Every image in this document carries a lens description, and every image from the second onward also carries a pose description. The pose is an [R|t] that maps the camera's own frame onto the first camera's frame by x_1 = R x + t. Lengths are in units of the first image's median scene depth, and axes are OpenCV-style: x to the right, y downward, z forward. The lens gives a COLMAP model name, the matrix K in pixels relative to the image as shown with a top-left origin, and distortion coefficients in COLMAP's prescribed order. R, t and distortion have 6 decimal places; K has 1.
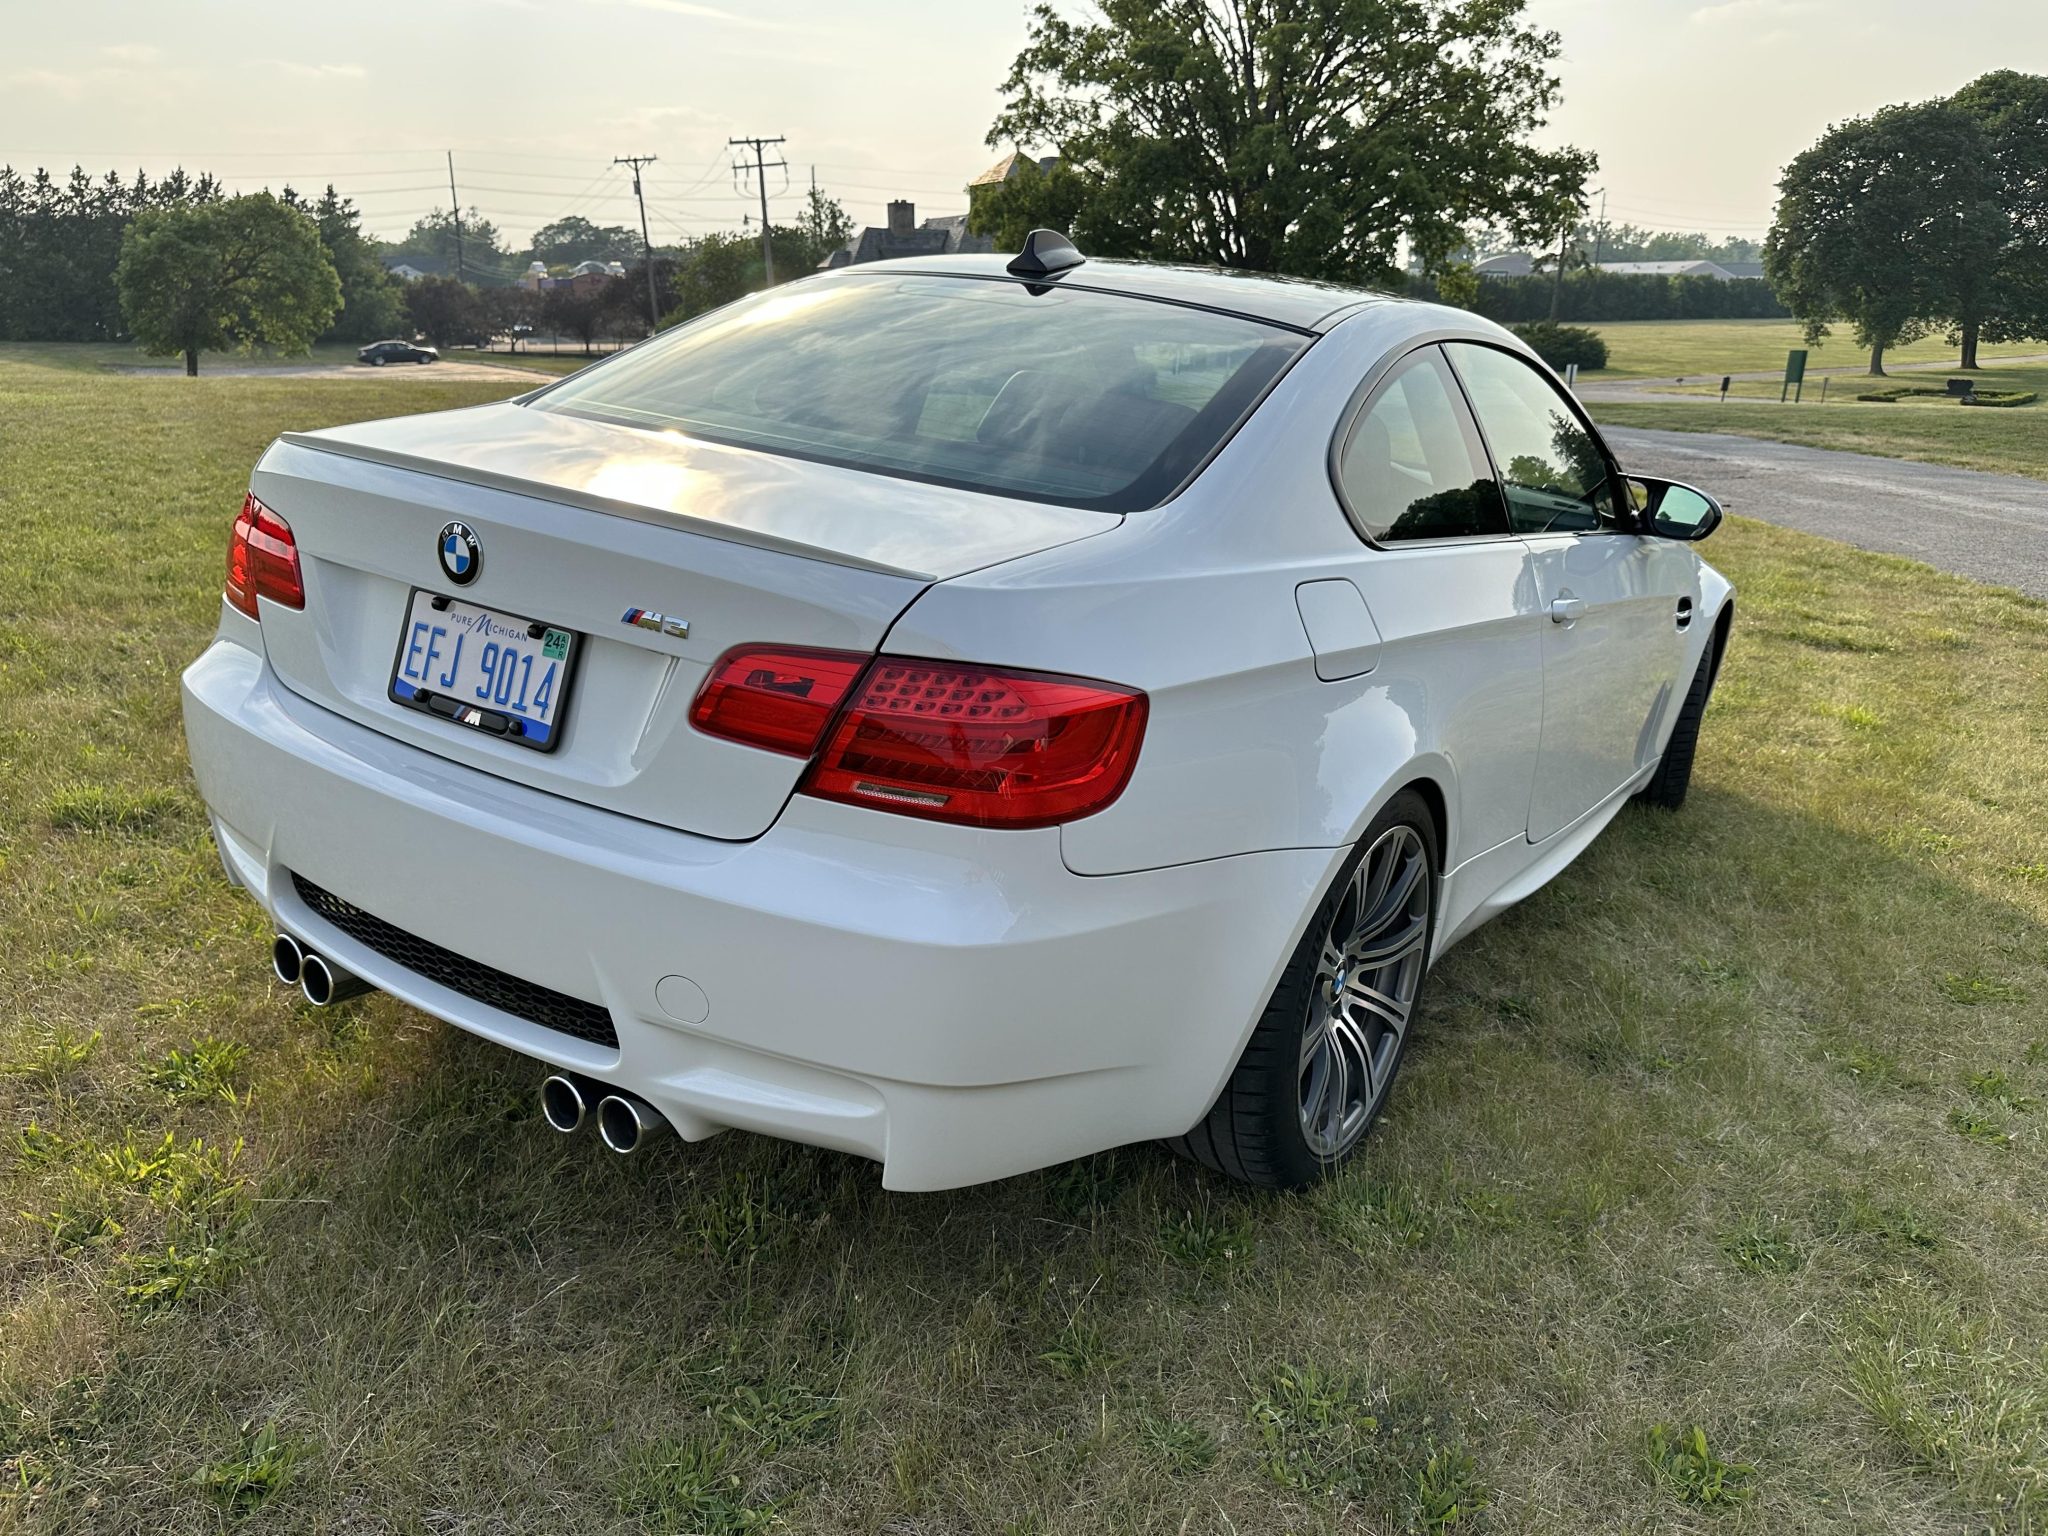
lens RADIAL K [[1599.5, 0, 1053.8], [0, 1599.5, 789.6], [0, 0, 1]] dist [0.059504, -0.075396]
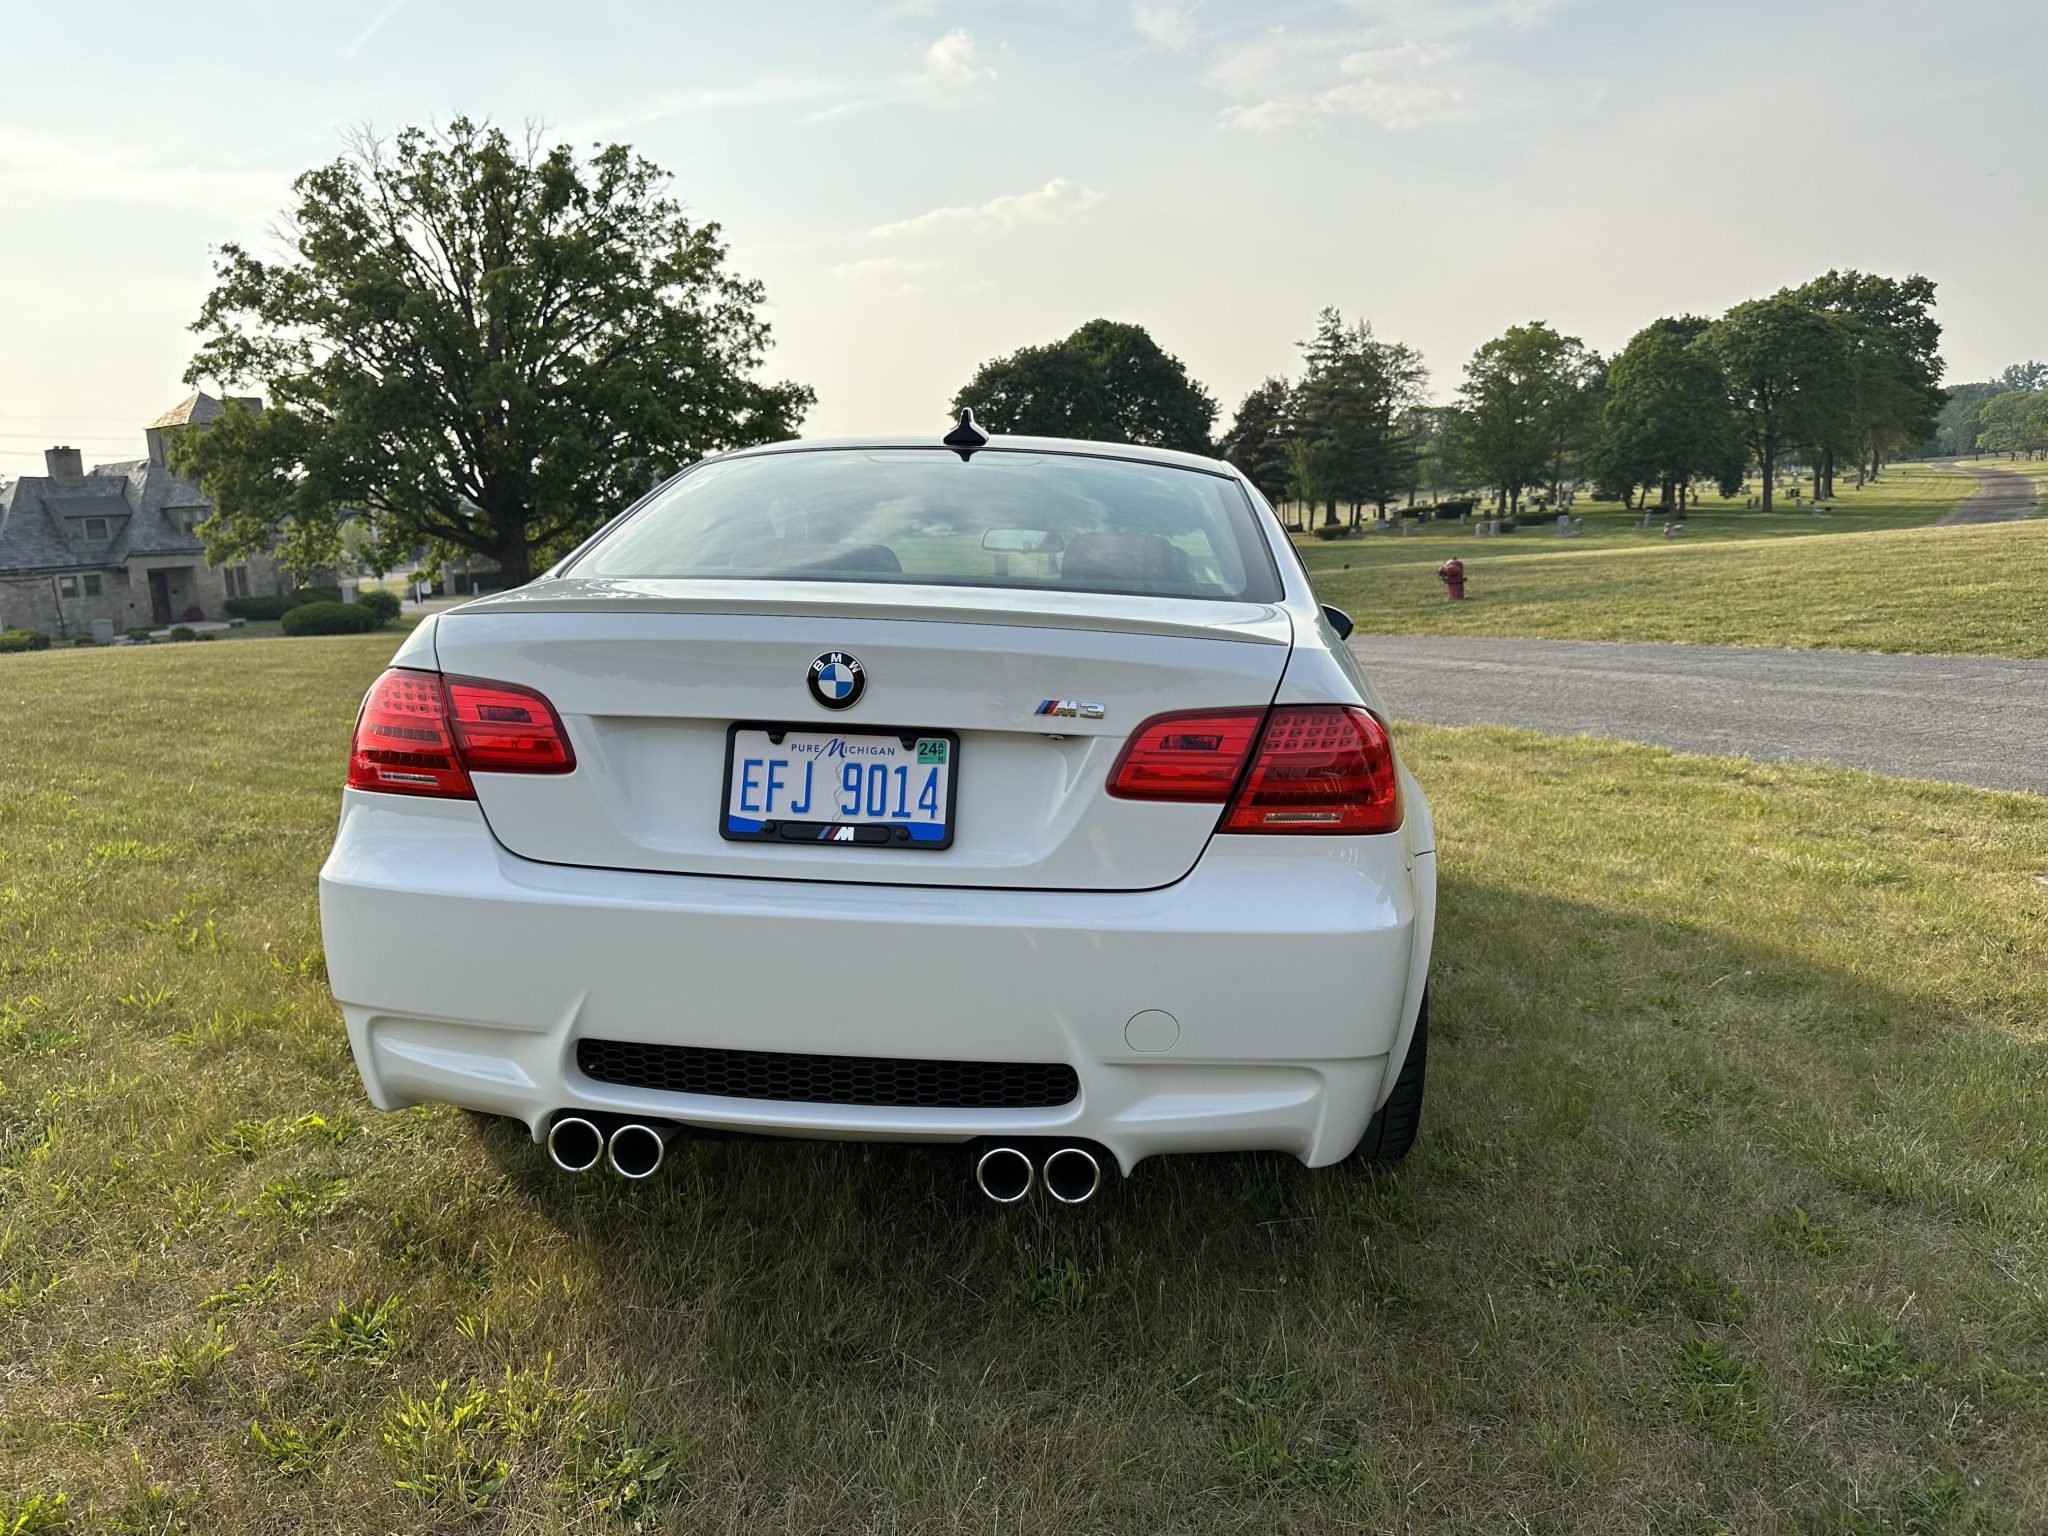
lens RADIAL K [[1599.5, 0, 1053.8], [0, 1599.5, 789.6], [0, 0, 1]] dist [0.059504, -0.075396]
pose [[0.880838, -0.132150, 0.454600, -0.601324], [0.191696, 0.977568, -0.087258, 0.038029], [-0.432871, 0.164005, 0.886411, -0.000408]]
